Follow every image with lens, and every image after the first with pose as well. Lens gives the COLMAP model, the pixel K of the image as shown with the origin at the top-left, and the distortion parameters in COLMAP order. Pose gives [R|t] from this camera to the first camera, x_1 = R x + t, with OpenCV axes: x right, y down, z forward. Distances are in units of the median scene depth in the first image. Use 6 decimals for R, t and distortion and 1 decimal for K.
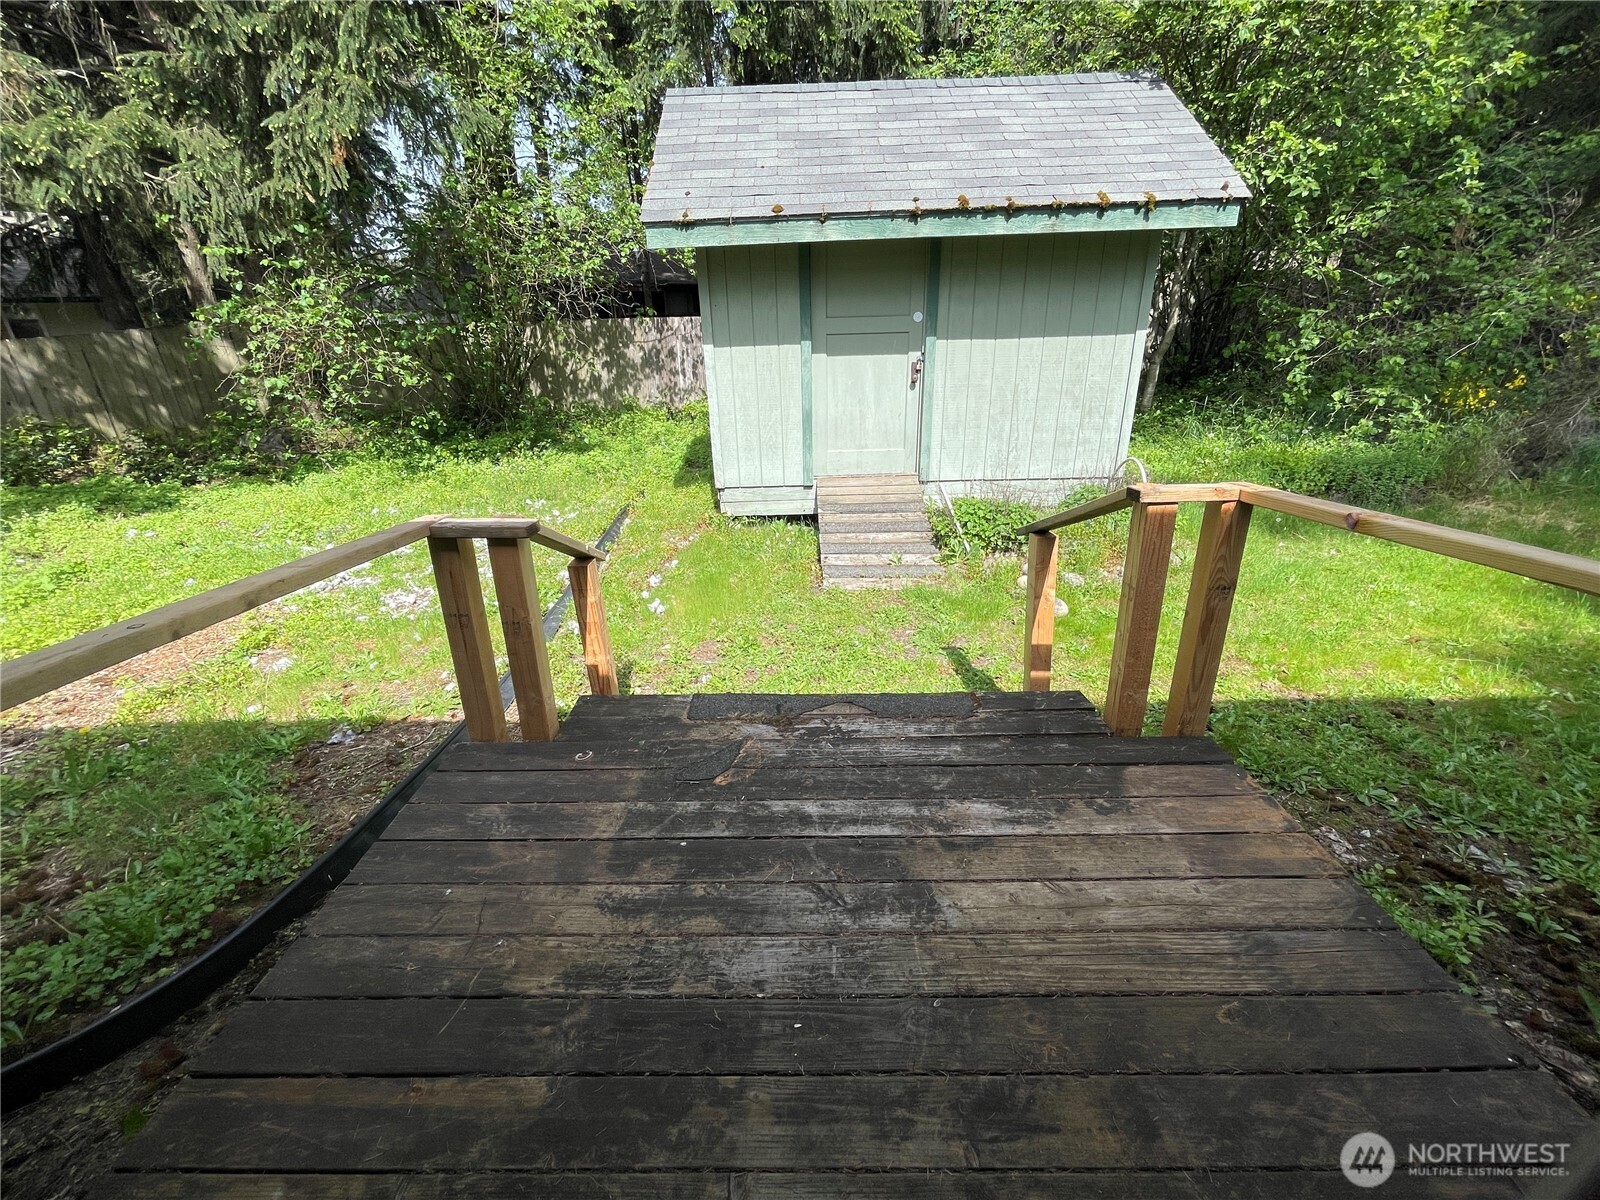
lens RADIAL K [[650.0, 0, 799.4], [0, 650.0, 590.7], [0, 0, 1]] dist [-0.014412, 0.007359]
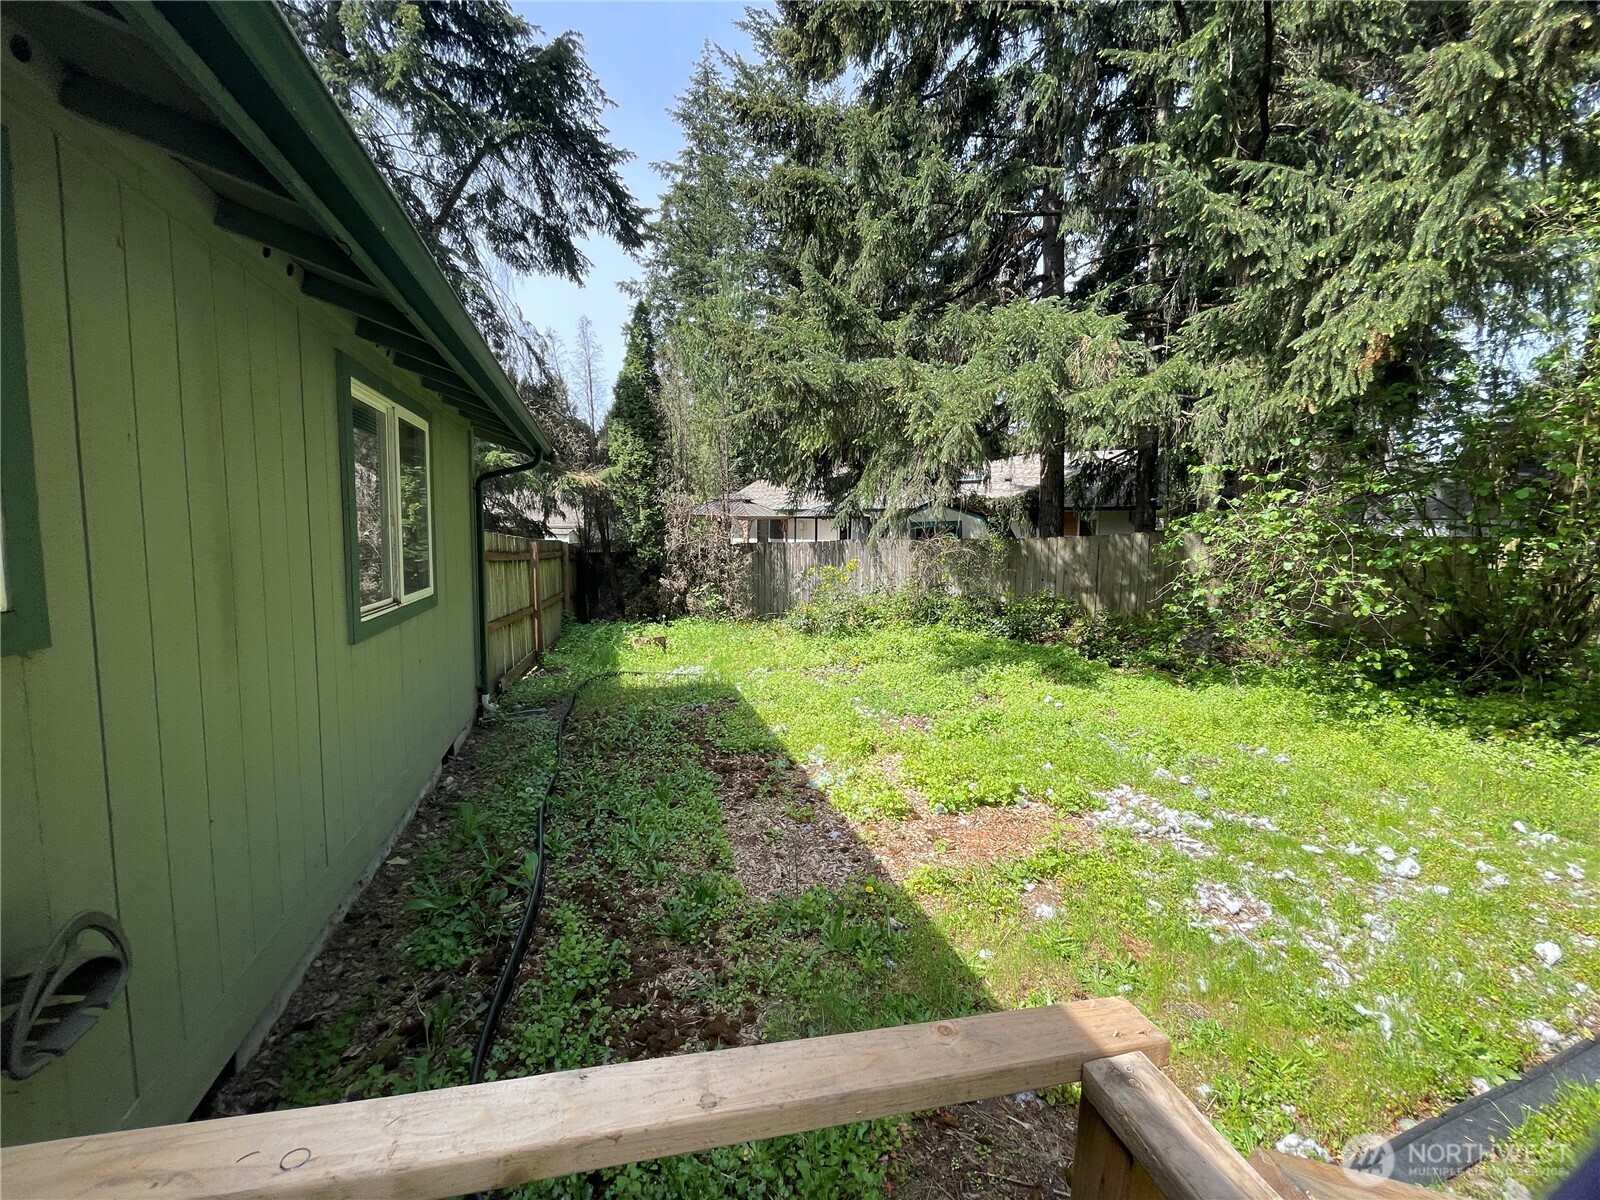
lens RADIAL K [[672.9, 0, 806.3], [0, 672.9, 591.9], [0, 0, 1]] dist [0.029941, -0.000030]
pose [[0.323200, 0.113089, -0.939549, -0.055348], [-0.384918, 0.922704, -0.021349, -0.072156], [0.864511, 0.368549, 0.341748, 0.138487]]
